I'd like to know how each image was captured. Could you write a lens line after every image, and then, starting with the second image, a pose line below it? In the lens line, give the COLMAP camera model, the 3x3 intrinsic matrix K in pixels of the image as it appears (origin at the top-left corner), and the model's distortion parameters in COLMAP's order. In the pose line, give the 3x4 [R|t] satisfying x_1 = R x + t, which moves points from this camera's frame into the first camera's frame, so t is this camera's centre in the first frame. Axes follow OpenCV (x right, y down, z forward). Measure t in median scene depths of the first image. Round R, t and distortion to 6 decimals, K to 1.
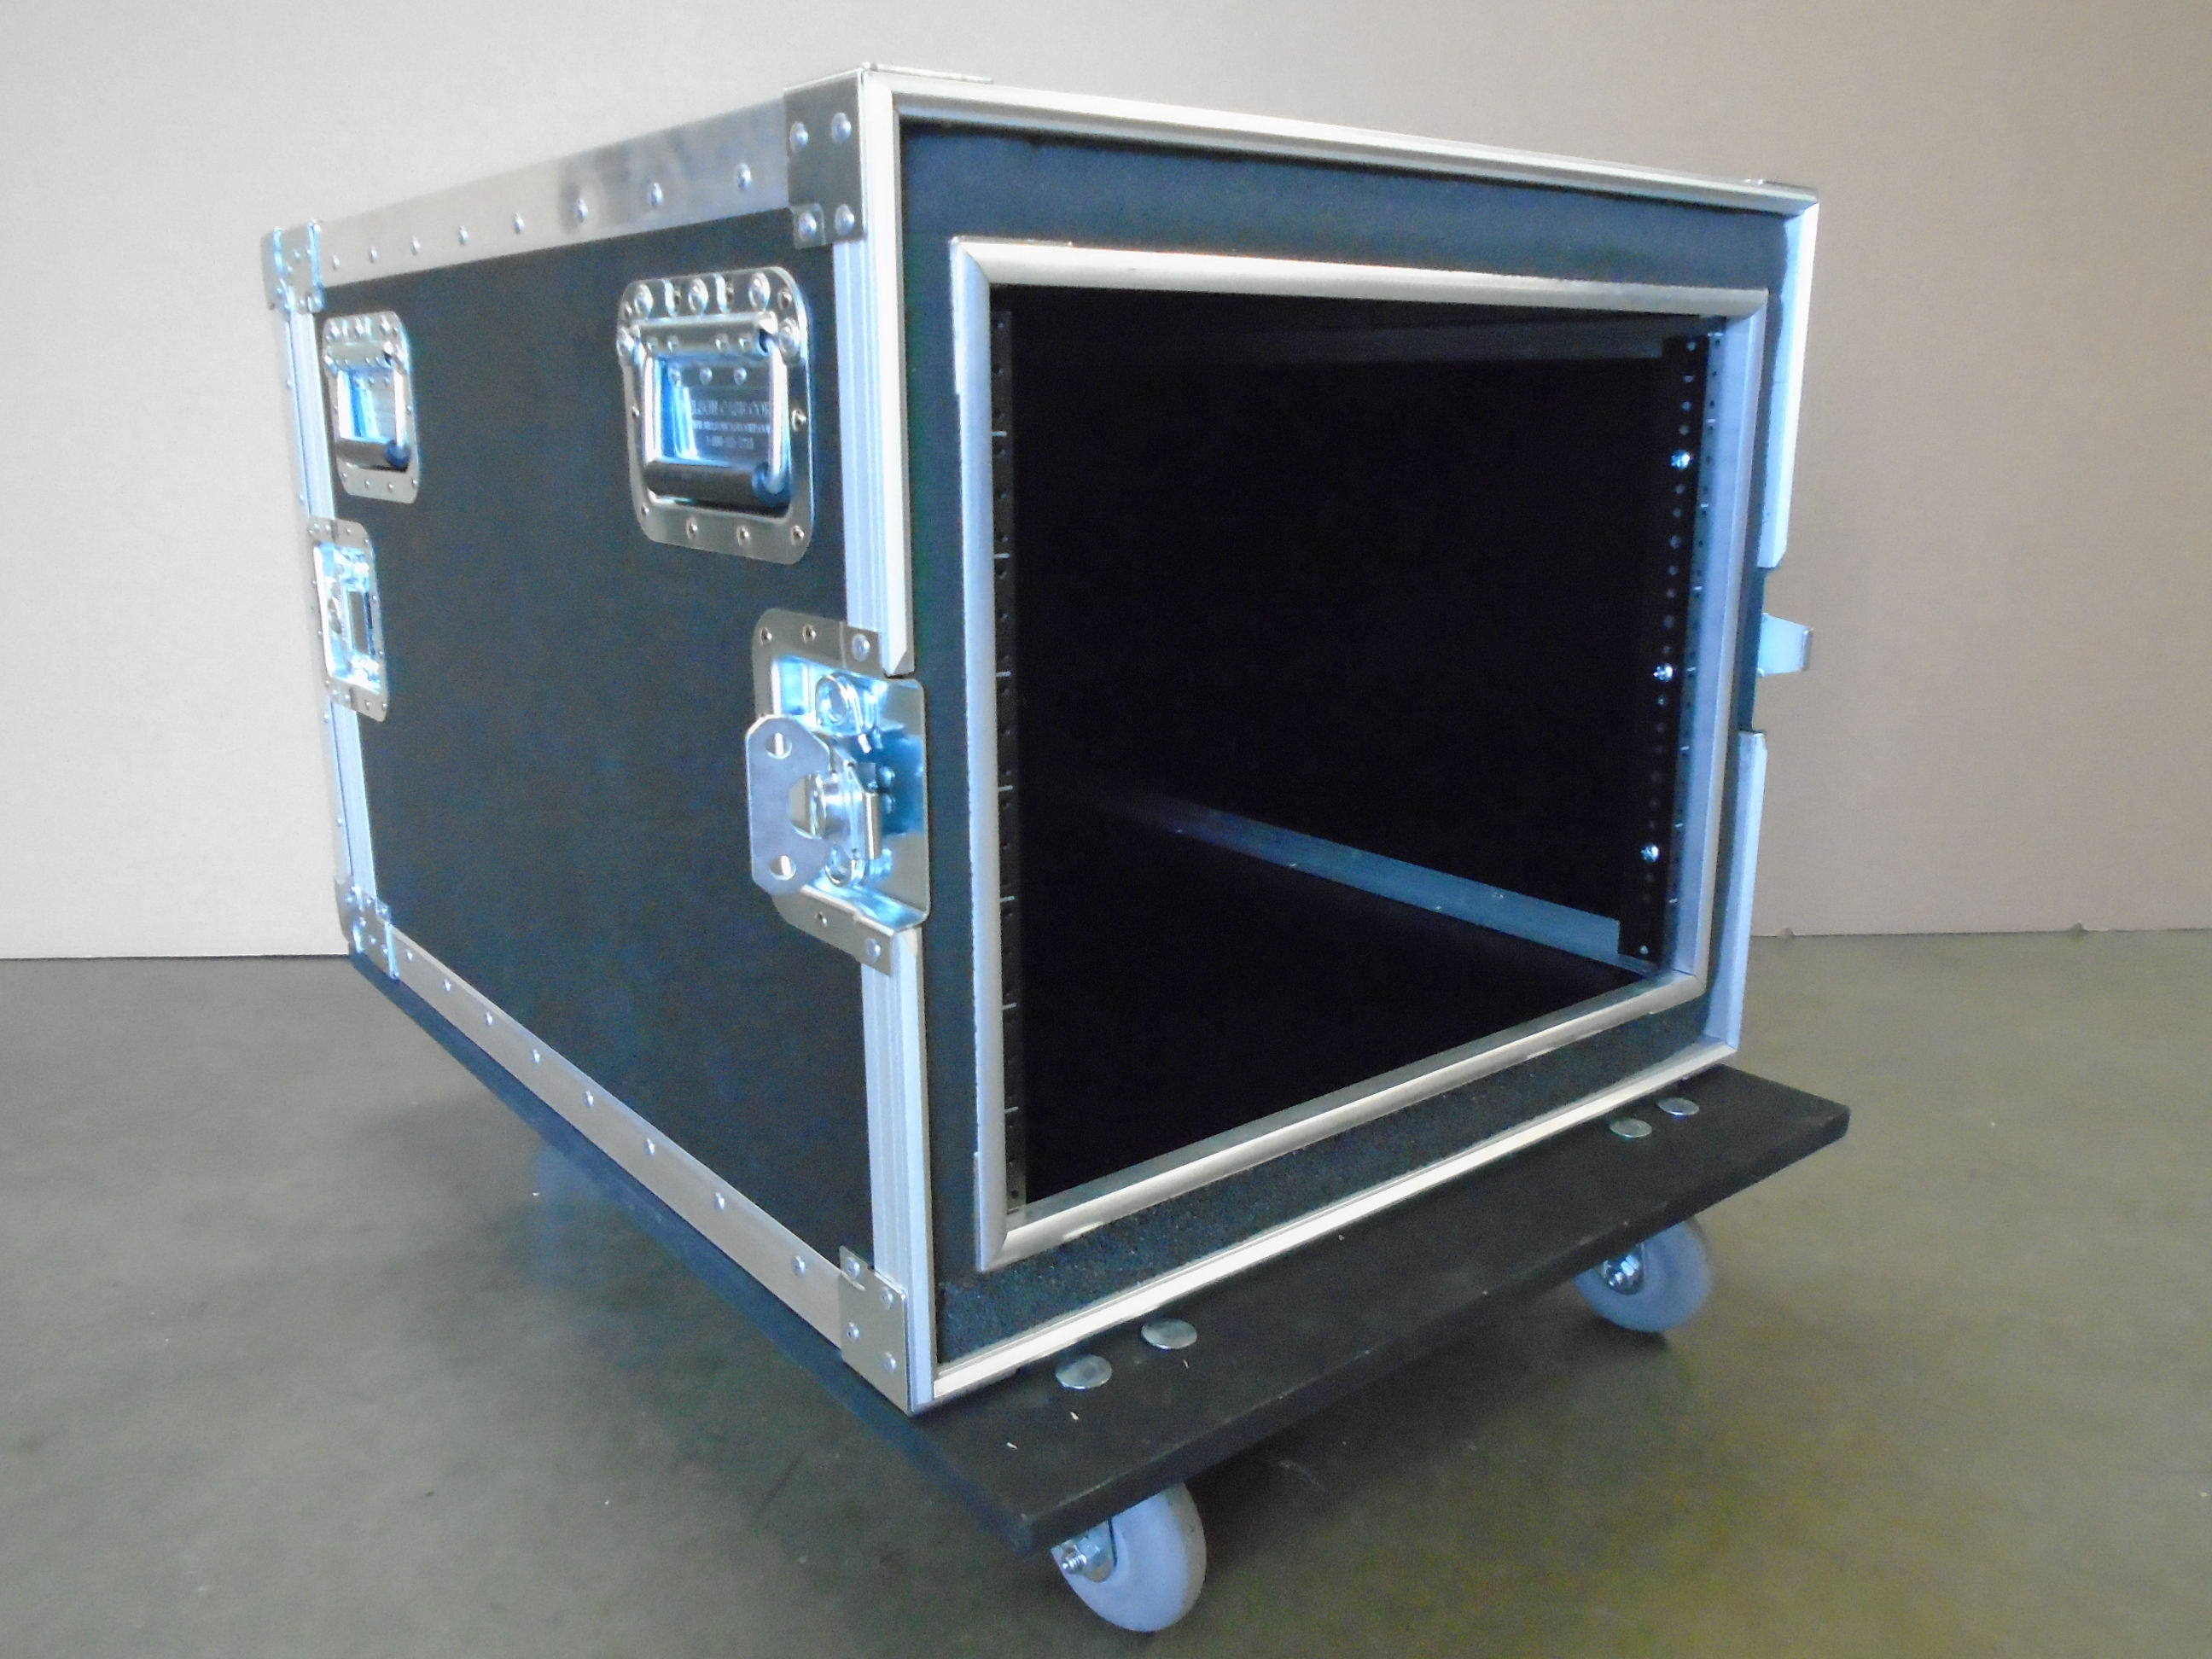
lens RADIAL K [[1710.6, 0, 1106.0], [0, 1710.6, 829.5], [0, 0, 1]] dist [0.006182, 0.001765]
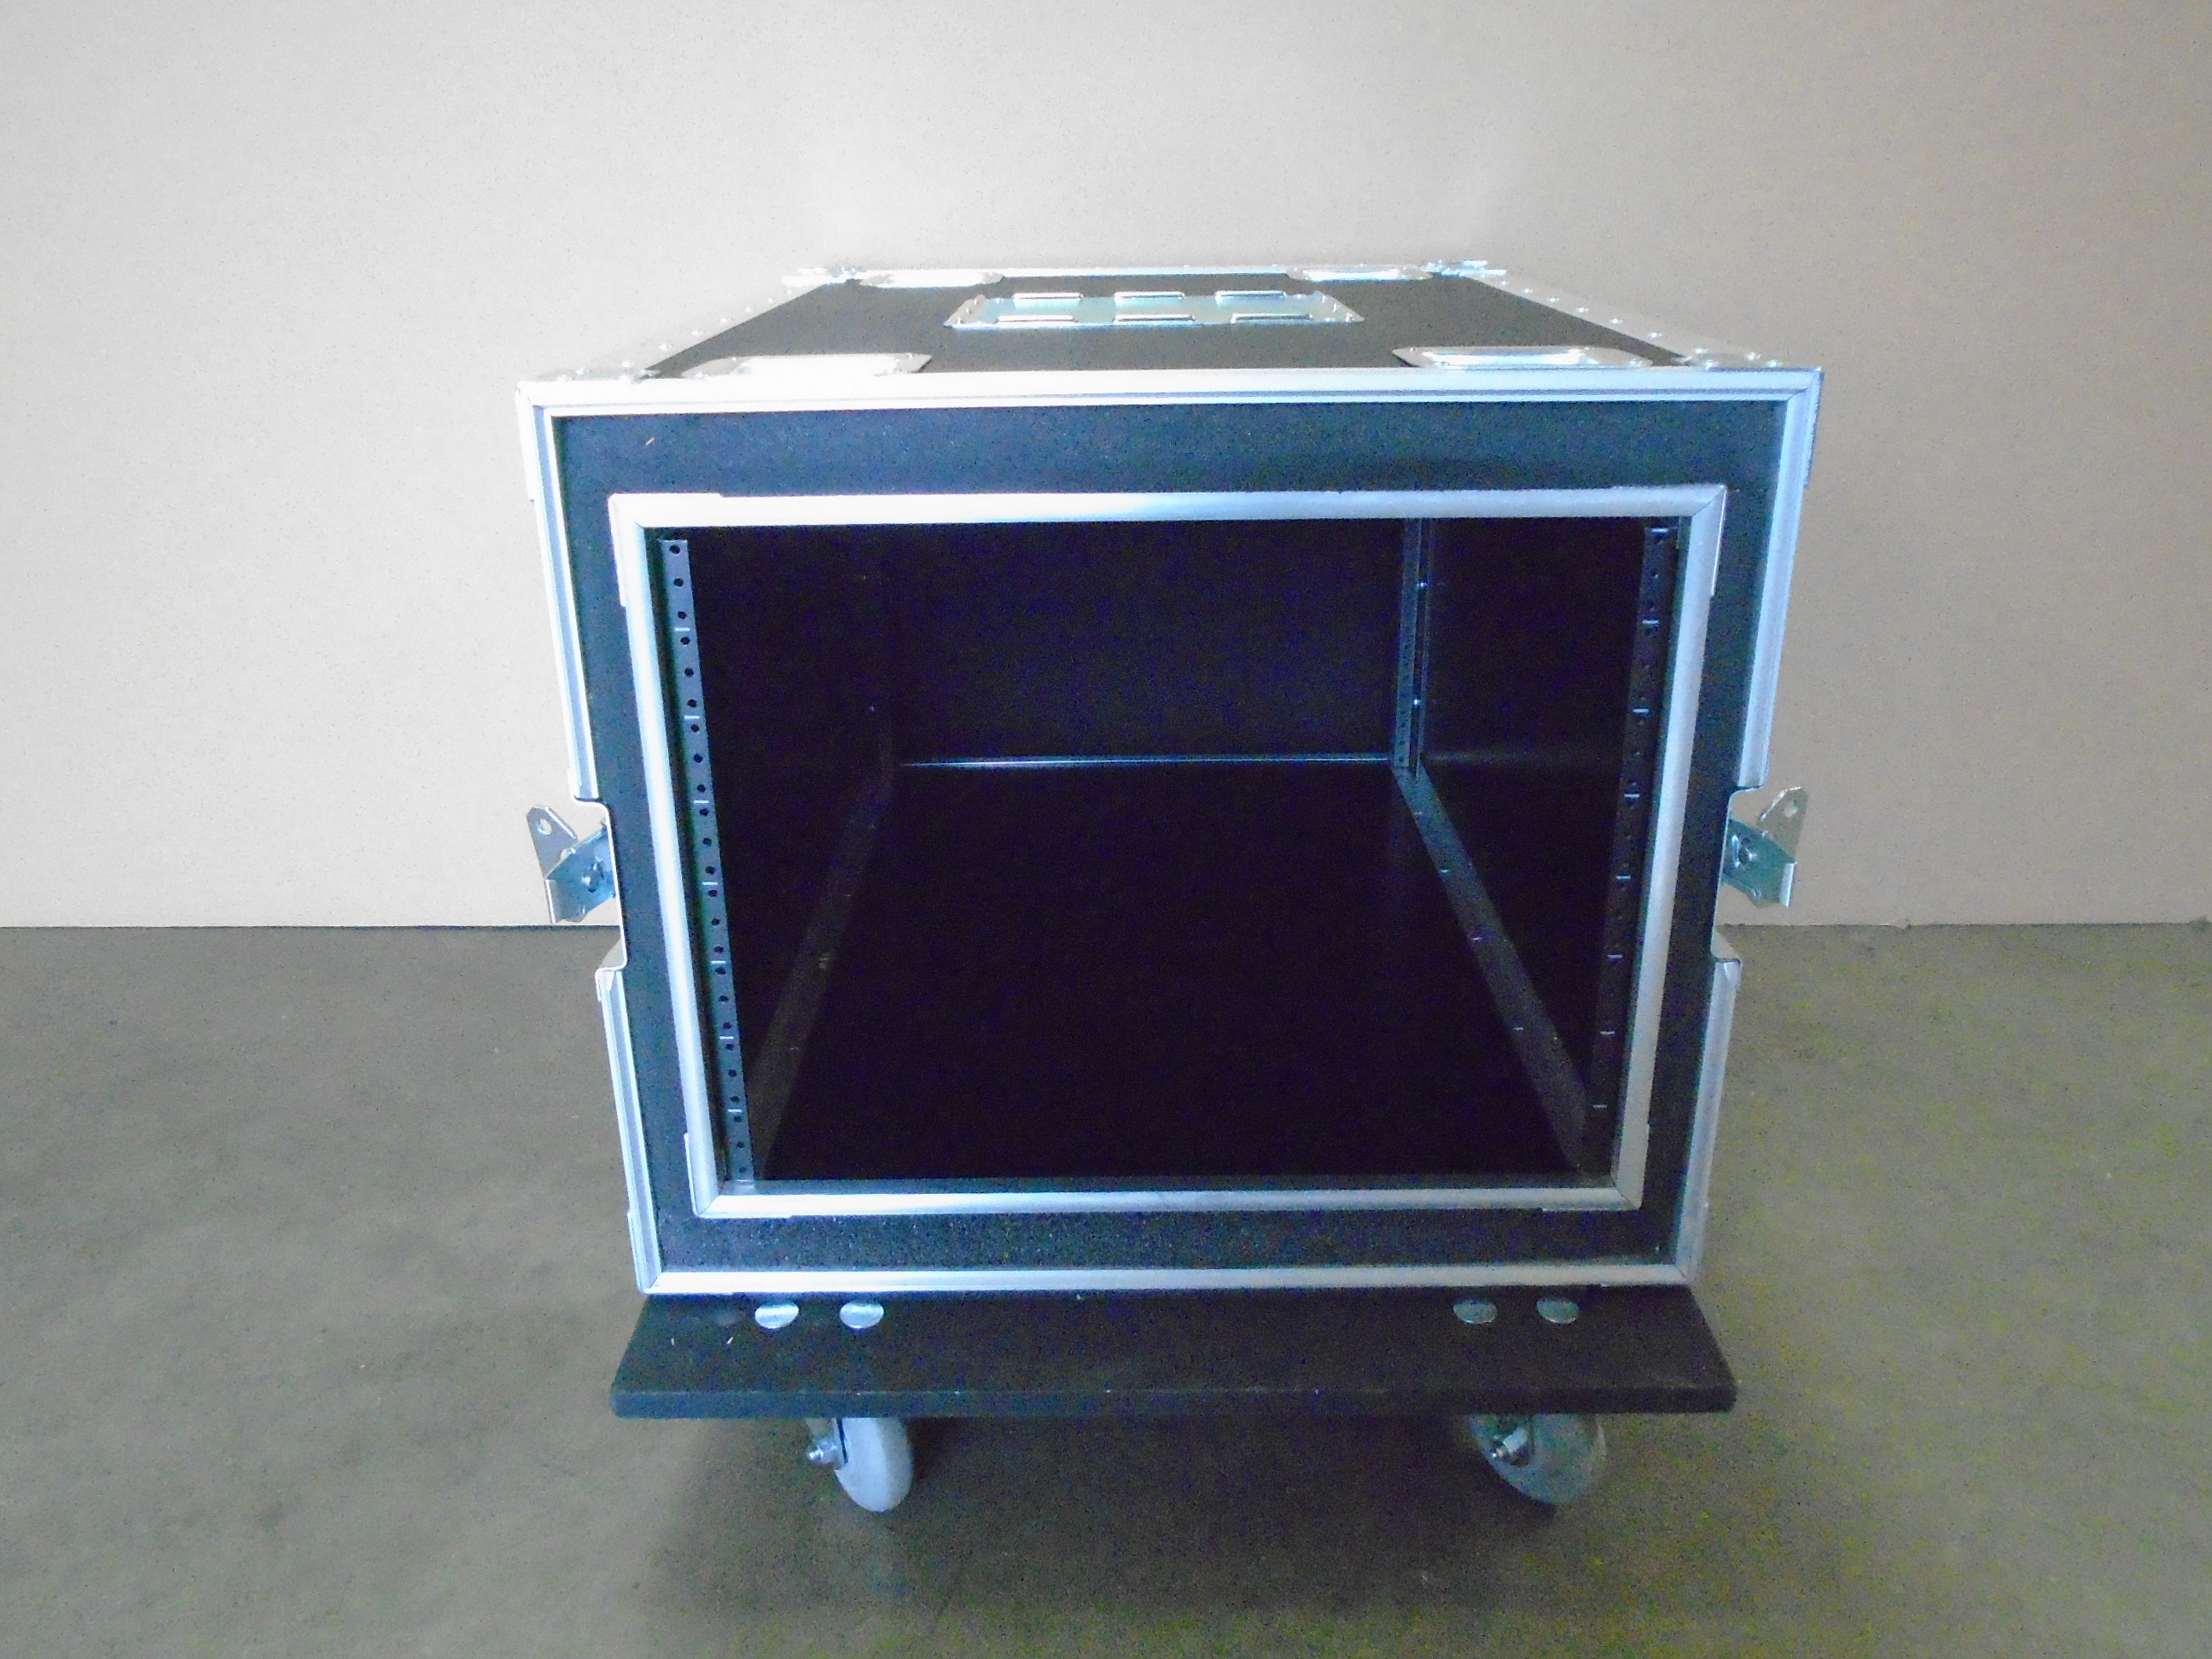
lens RADIAL K [[1710.6, 0, 1106.0], [0, 1710.6, 829.5], [0, 0, 1]] dist [0.006182, 0.001765]
pose [[0.779233, 0.230318, -0.582880, 0.898401], [-0.144857, 0.971032, 0.190036, -0.345181], [0.609764, -0.063648, 0.790023, 0.143986]]
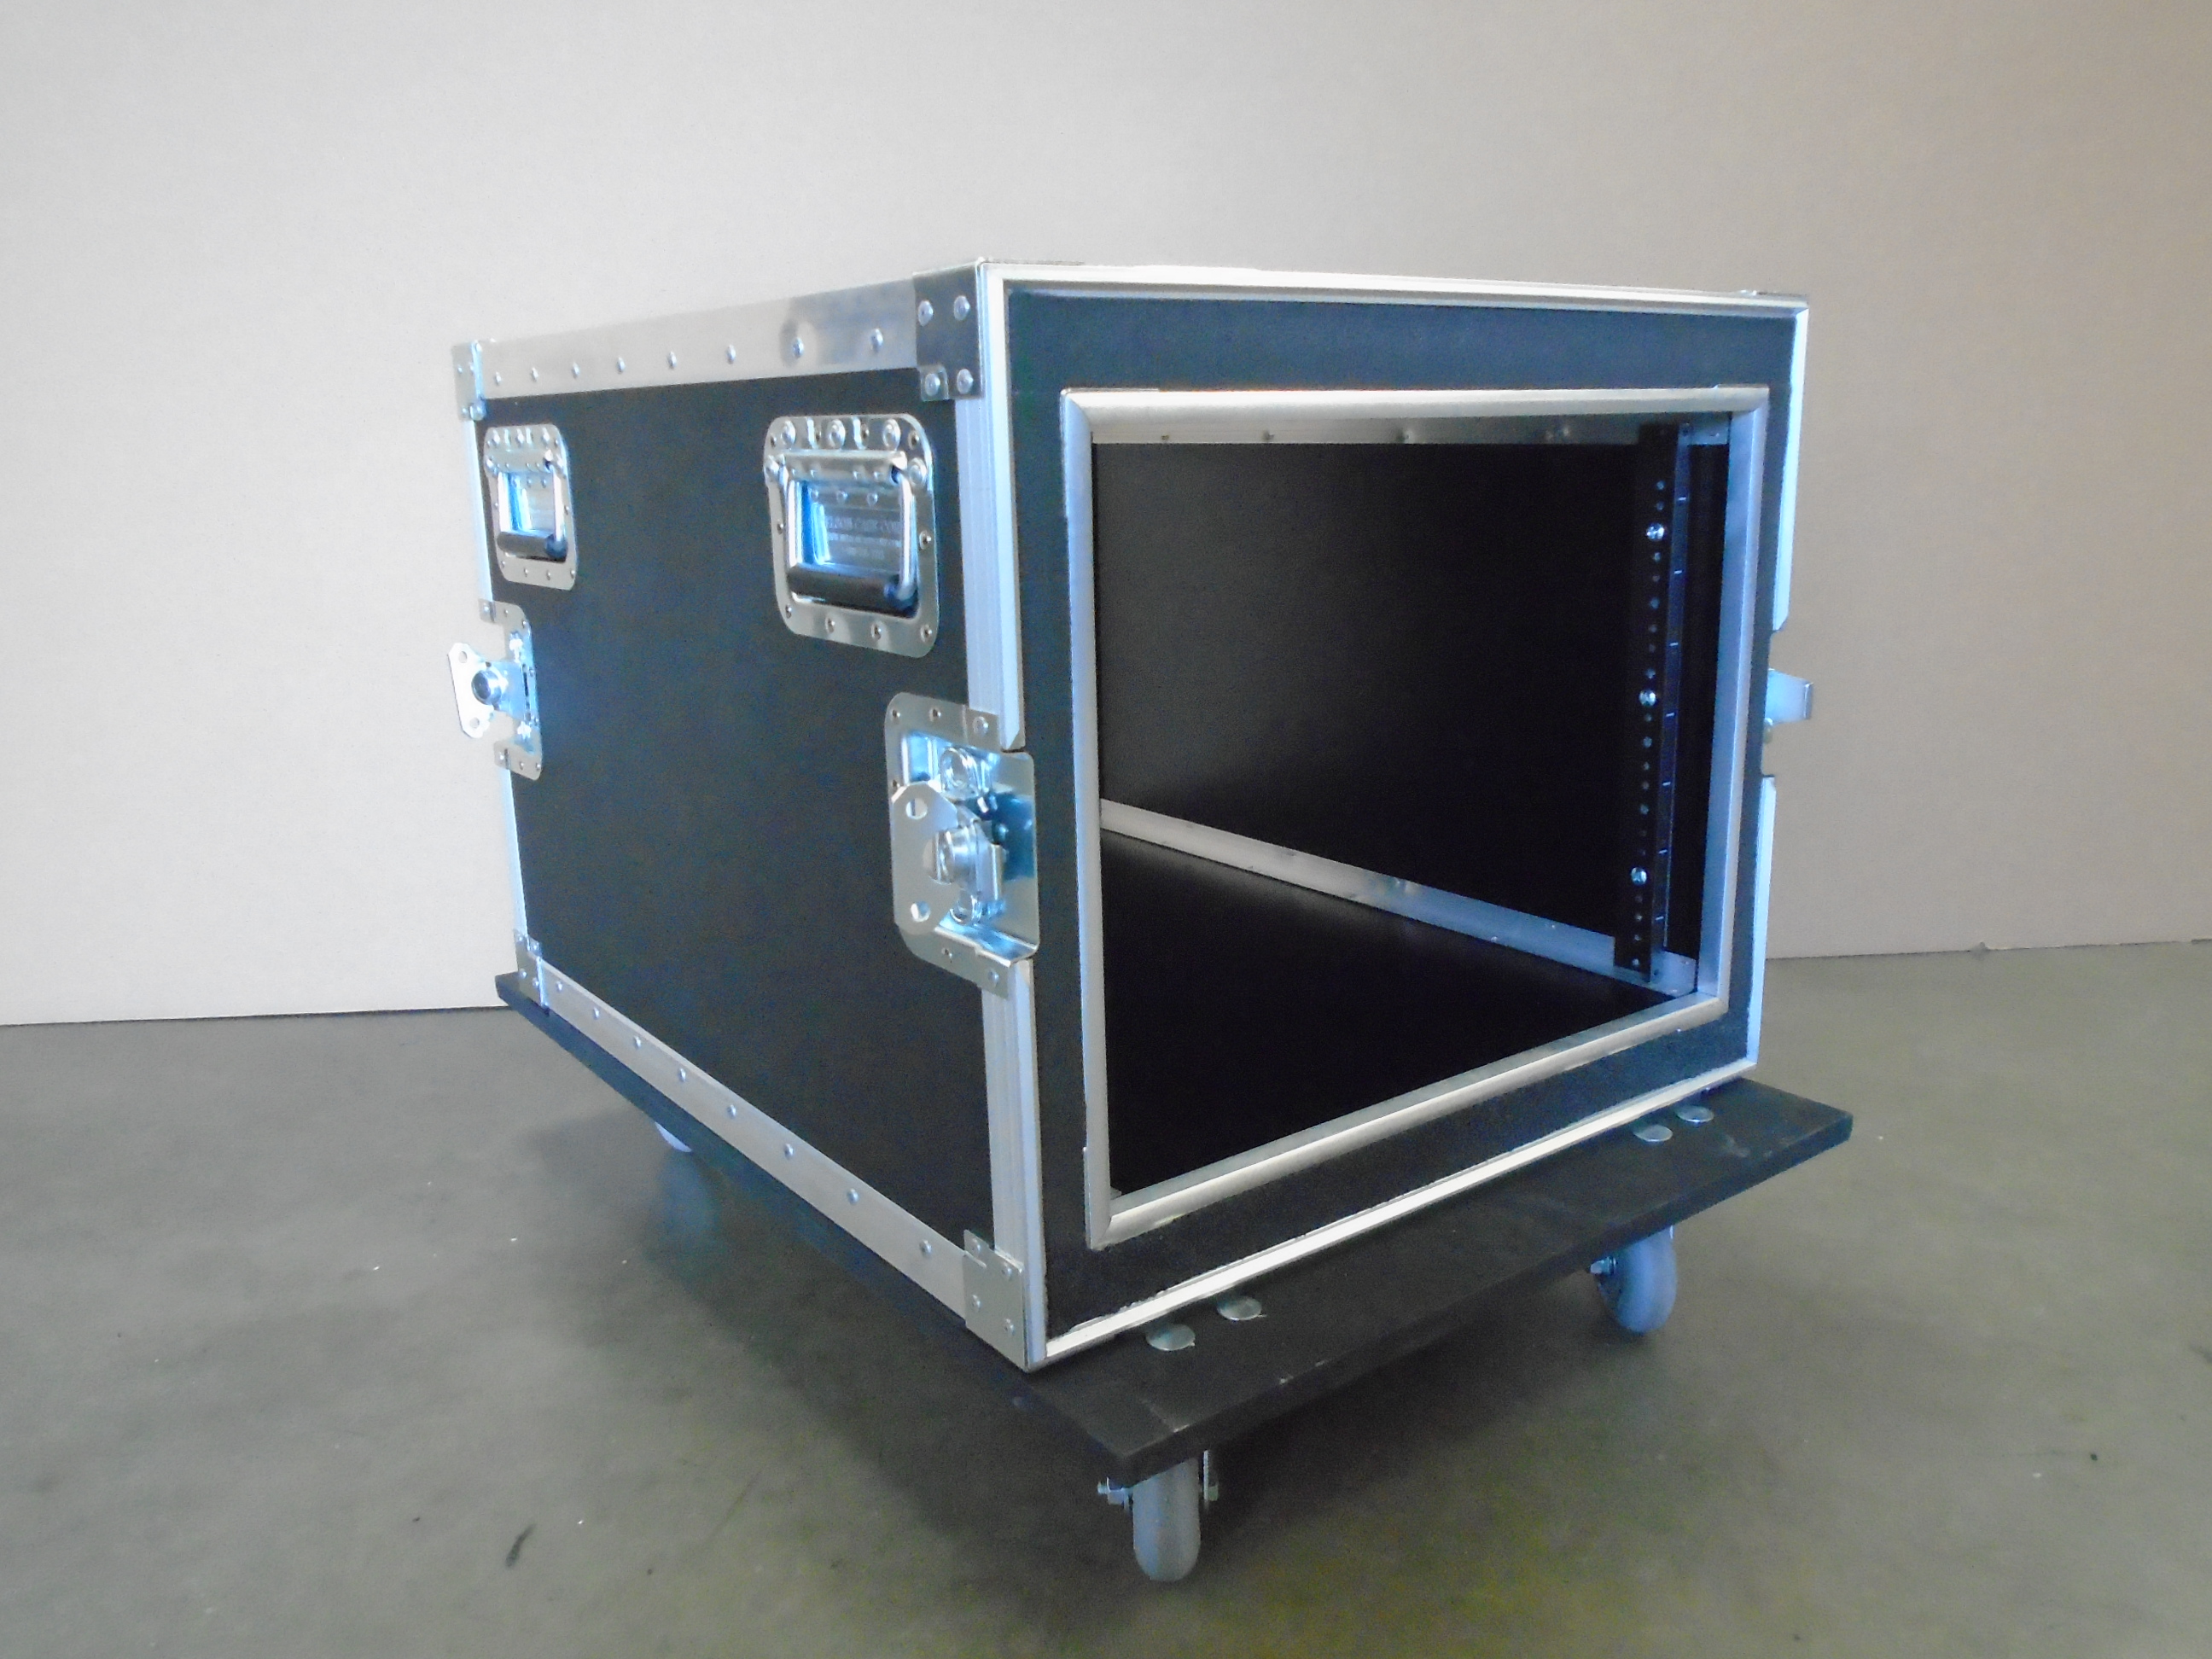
lens RADIAL K [[1710.6, 0, 1106.0], [0, 1710.6, 829.5], [0, 0, 1]] dist [0.006182, 0.001765]
pose [[0.999054, -0.016068, -0.040420, -0.006121], [0.015542, 0.999791, -0.013302, -0.015026], [0.040625, 0.012661, 0.999094, -0.182191]]
